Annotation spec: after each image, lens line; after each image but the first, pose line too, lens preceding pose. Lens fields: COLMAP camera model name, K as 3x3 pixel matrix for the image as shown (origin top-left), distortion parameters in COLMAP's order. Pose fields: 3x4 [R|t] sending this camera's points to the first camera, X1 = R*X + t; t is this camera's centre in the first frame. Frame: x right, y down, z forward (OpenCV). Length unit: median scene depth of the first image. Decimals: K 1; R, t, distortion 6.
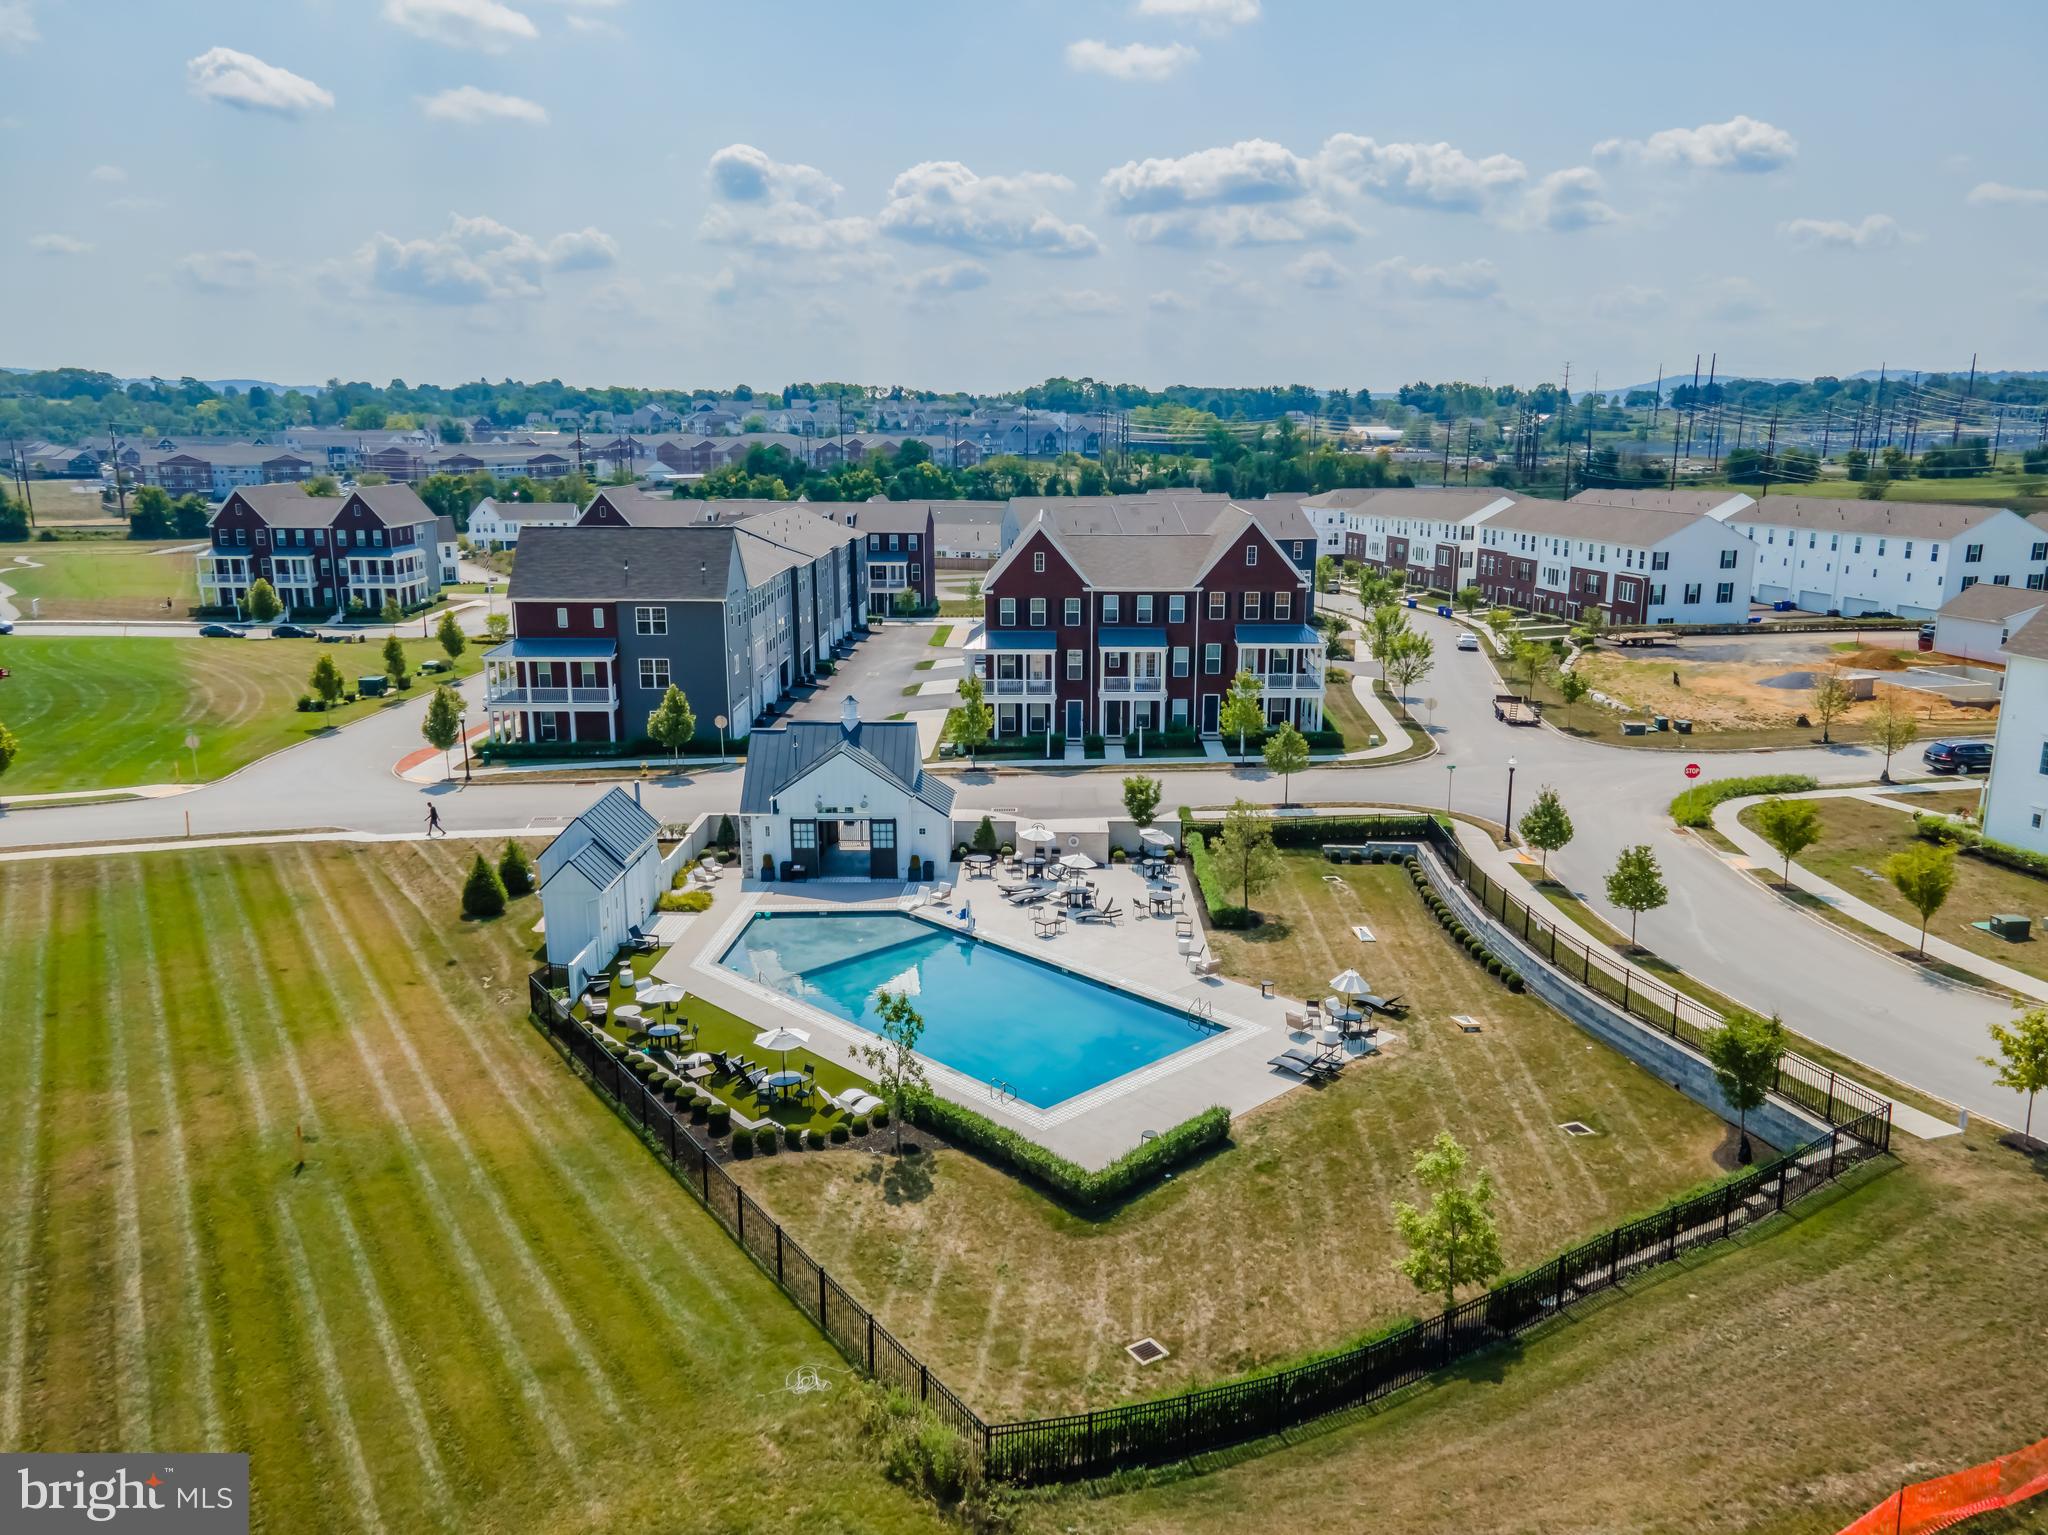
lens RADIAL K [[1512.8, 0, 1024.0], [0, 1512.8, 767.5], [0, 0, 1]] dist [0.018480, 0.045241]
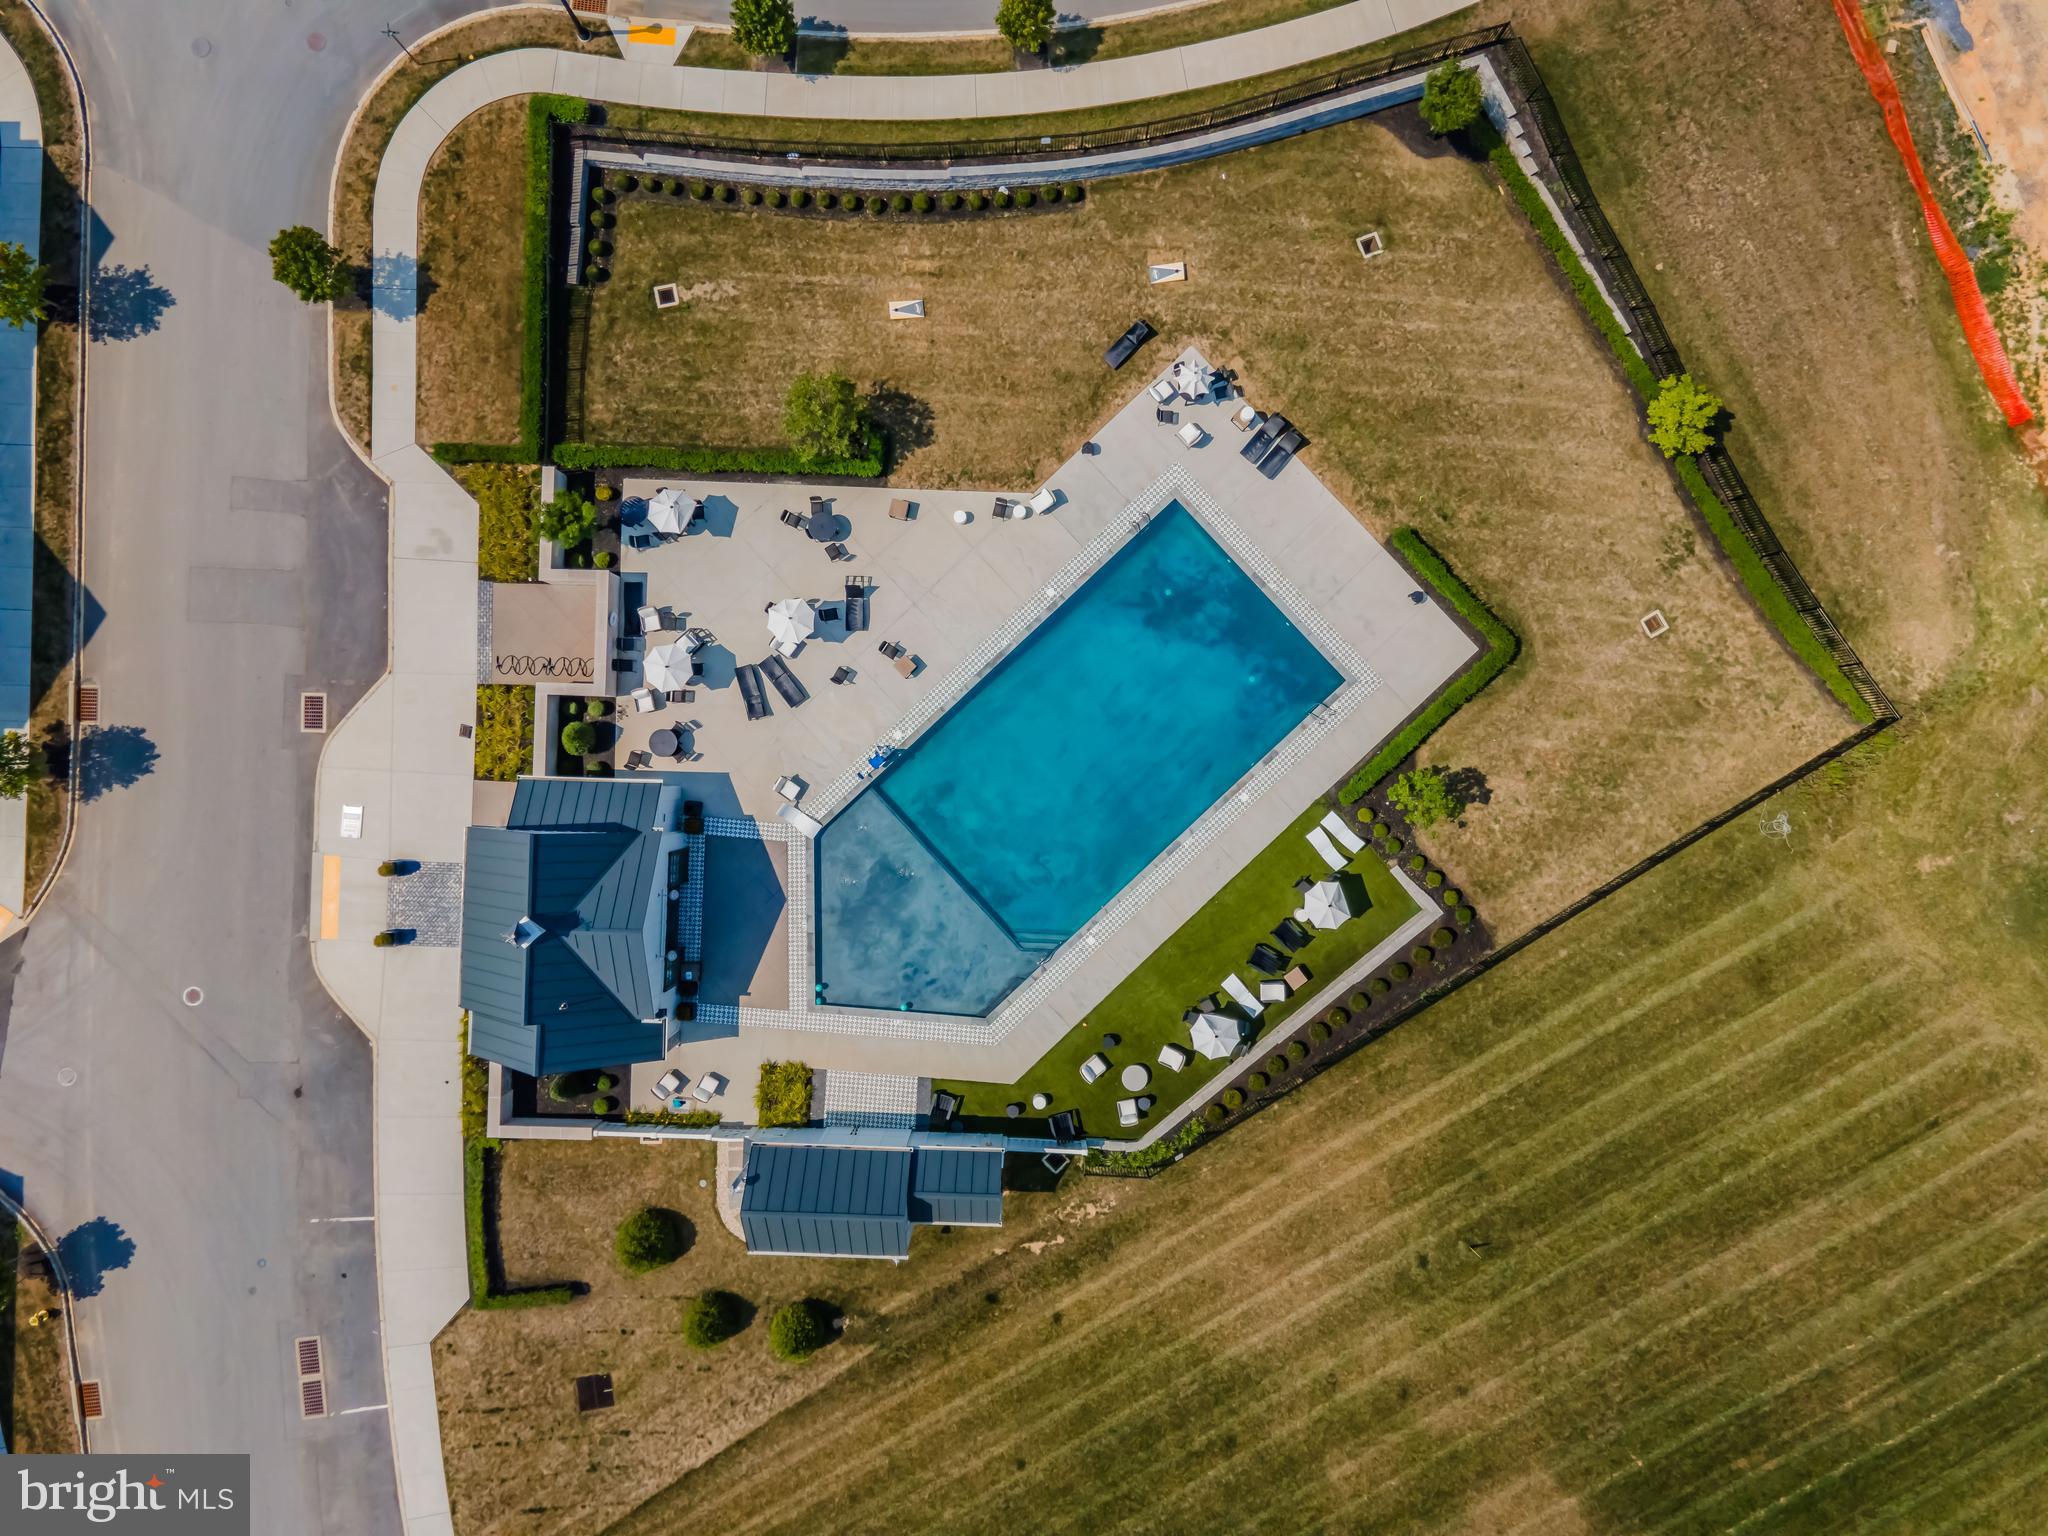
lens RADIAL K [[1512.8, 0, 1024.0], [0, 1512.8, 768.0], [0, 0, 1]] dist [0.018480, 0.045241]
pose [[0.008465, -0.999814, 0.017358, -0.039415], [0.218208, 0.018787, 0.975721, -0.478412], [-0.975866, -0.004472, 0.218326, 0.473119]]
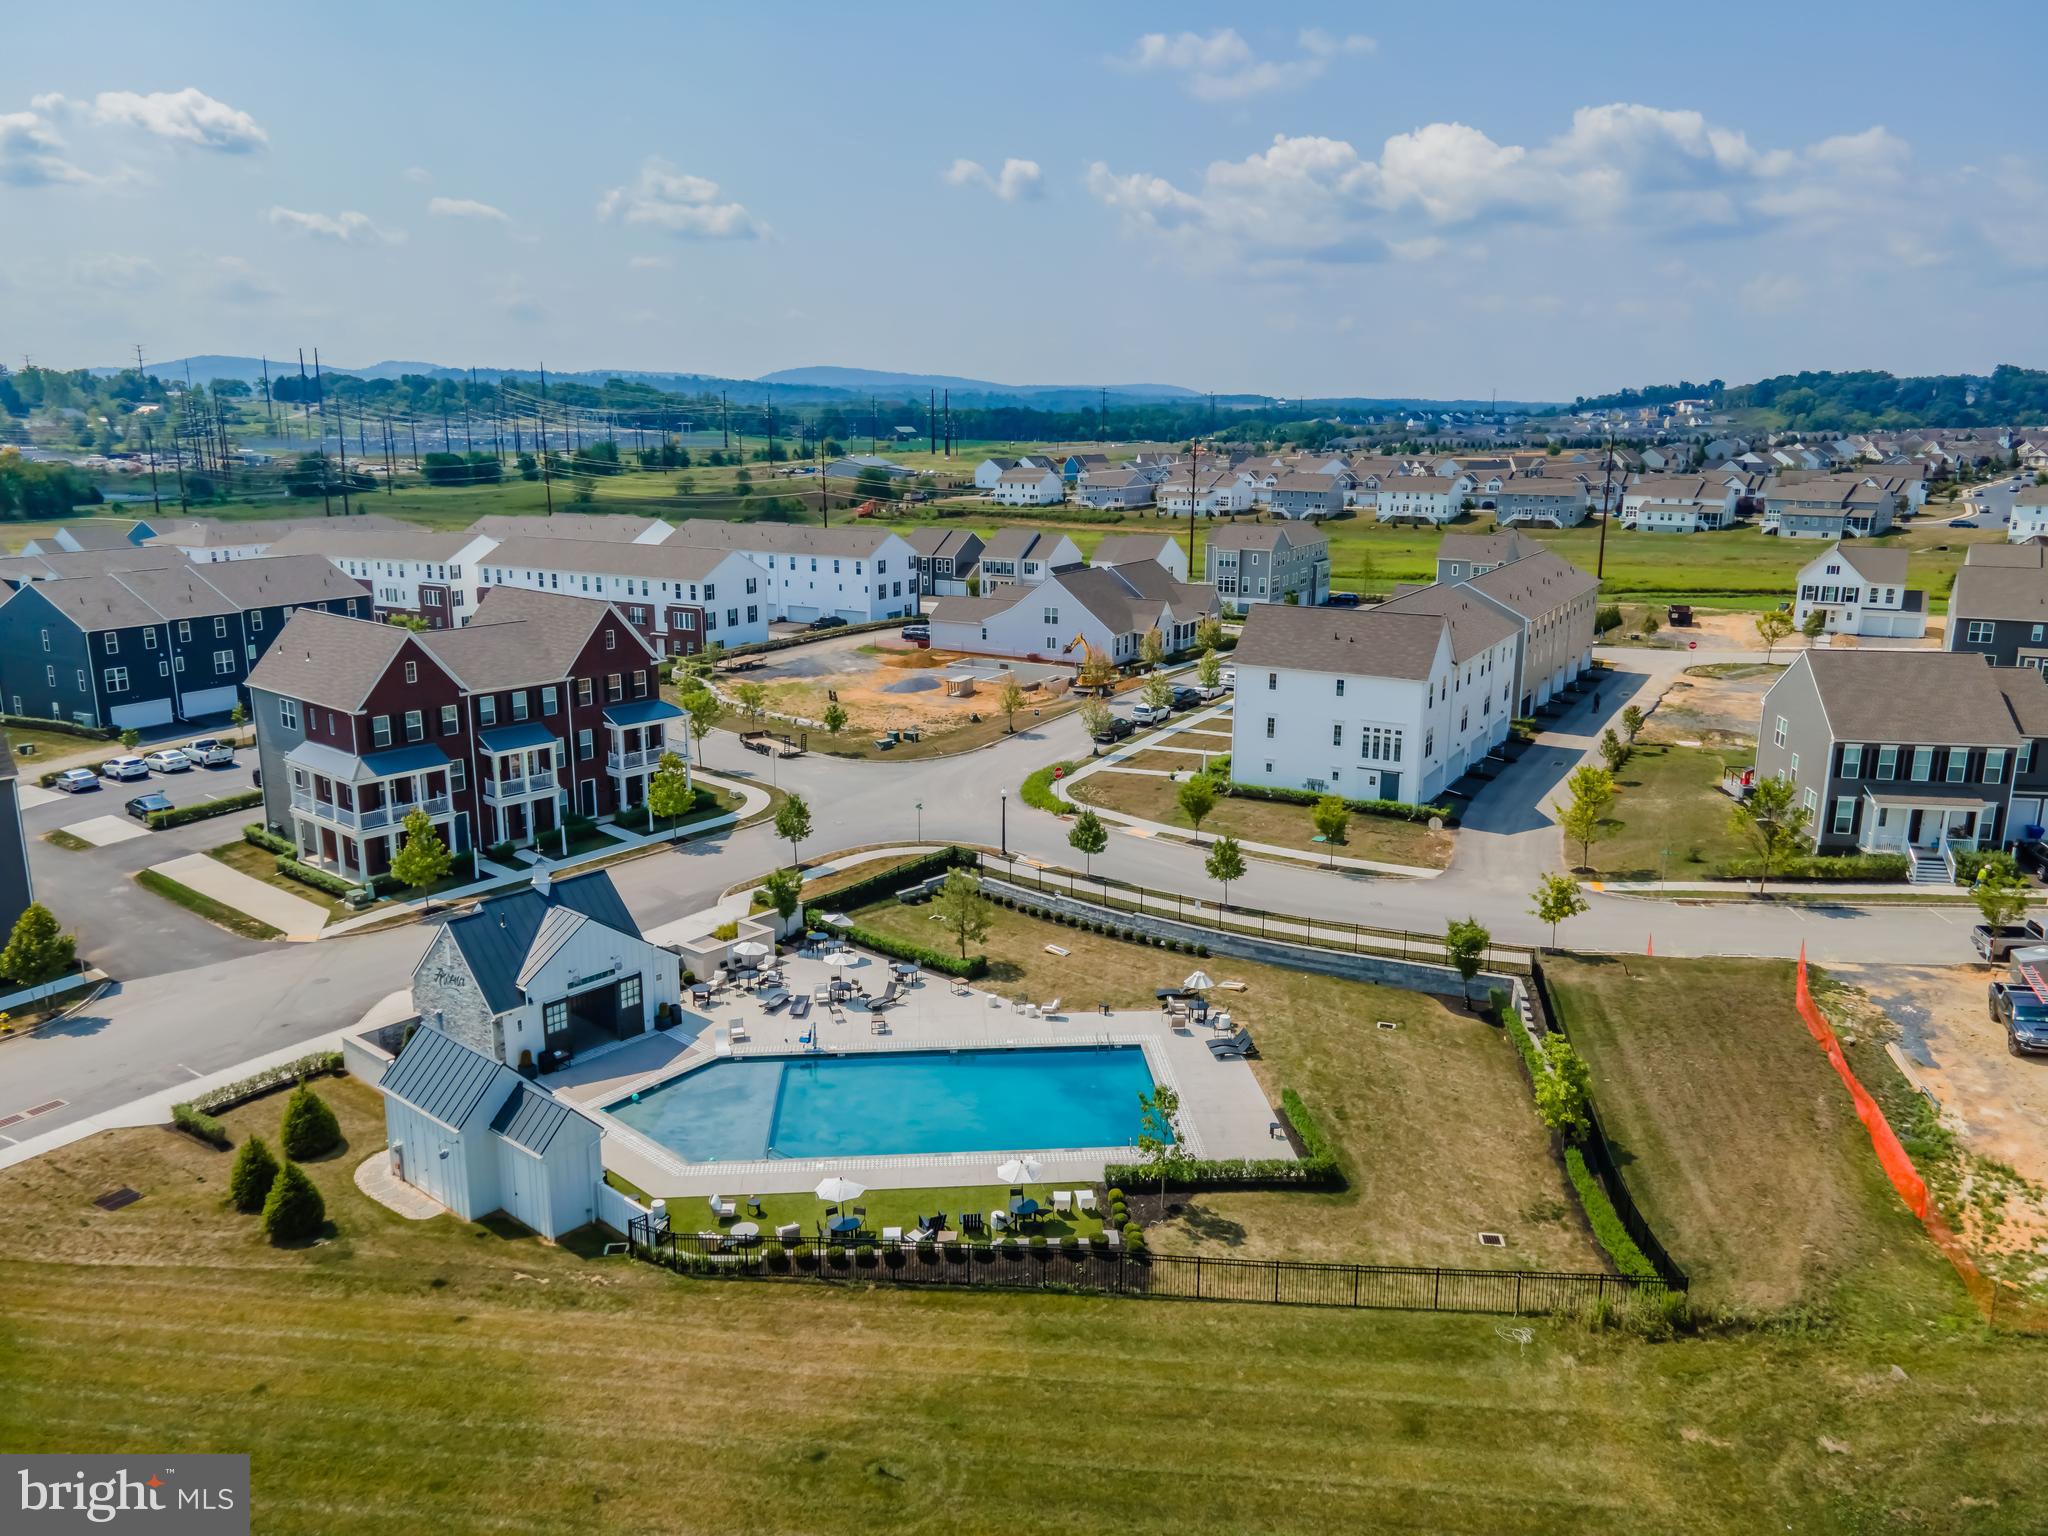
lens RADIAL K [[1481.1, 0, 1043.5], [0, 1481.1, 771.4], [0, 0, 1]] dist [0.003412, 0.041968]
pose [[0.623207, -0.178698, 0.761367, -0.442642], [0.164858, 0.981686, 0.095466, -0.099062], [-0.764483, 0.066022, 0.641254, 0.137900]]
